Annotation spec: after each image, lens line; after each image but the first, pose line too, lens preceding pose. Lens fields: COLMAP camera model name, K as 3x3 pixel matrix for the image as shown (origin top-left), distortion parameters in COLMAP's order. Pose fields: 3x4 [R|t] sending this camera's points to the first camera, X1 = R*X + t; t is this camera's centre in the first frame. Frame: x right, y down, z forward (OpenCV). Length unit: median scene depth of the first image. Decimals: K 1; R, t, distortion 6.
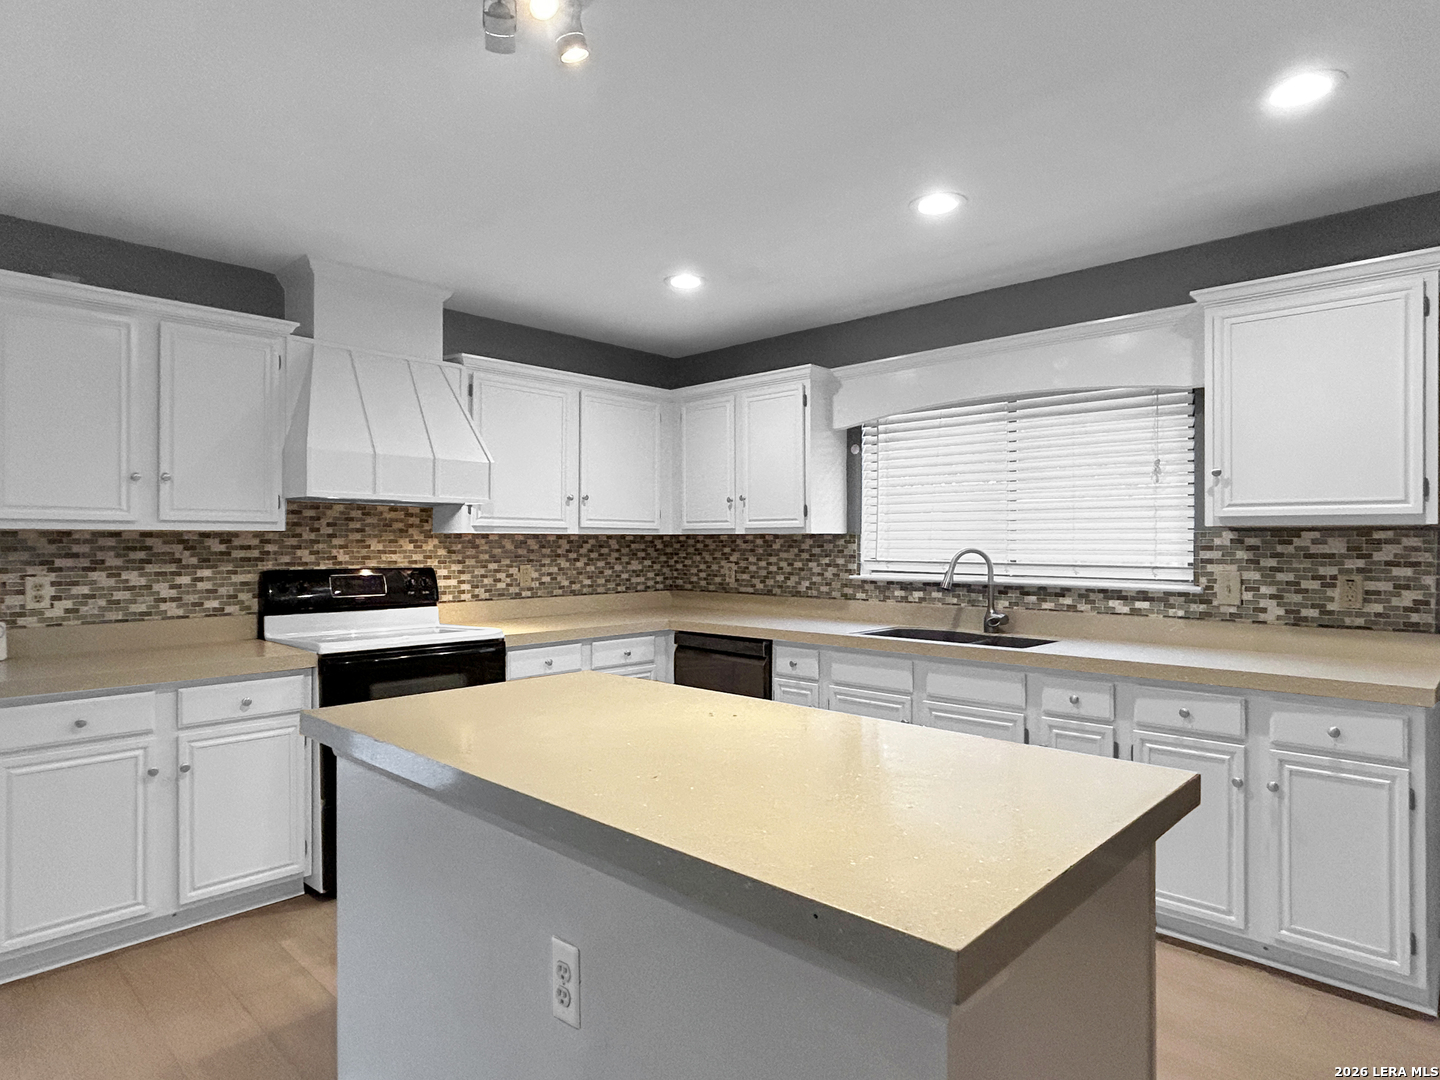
lens RADIAL K [[842.7, 0, 720.0], [0, 842.7, 540.0], [0, 0, 1]] dist [-0.000032, 0.003257]
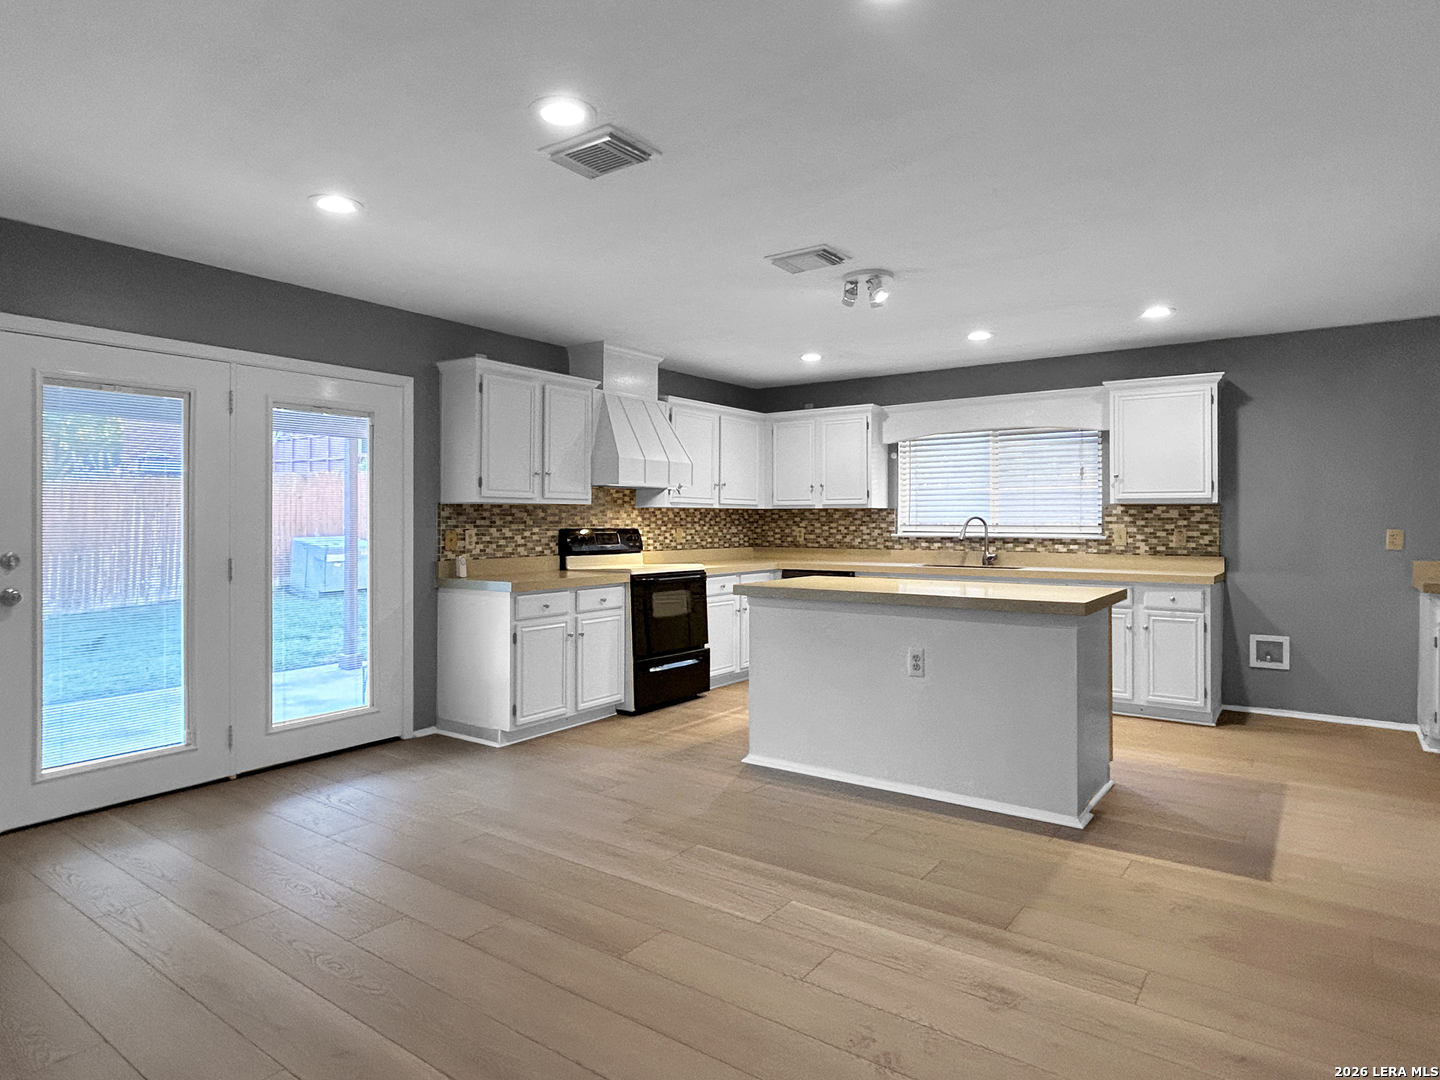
lens RADIAL K [[843.9, 0, 685.4], [0, 843.9, 519.6], [0, 0, 1]] dist [0.003092, -0.000031]
pose [[0.994394, 0.001962, 0.105722, -0.477456], [-0.001928, 0.999998, -0.000425, 0.018647], [-0.105723, 0.000219, 0.994396, -0.656461]]
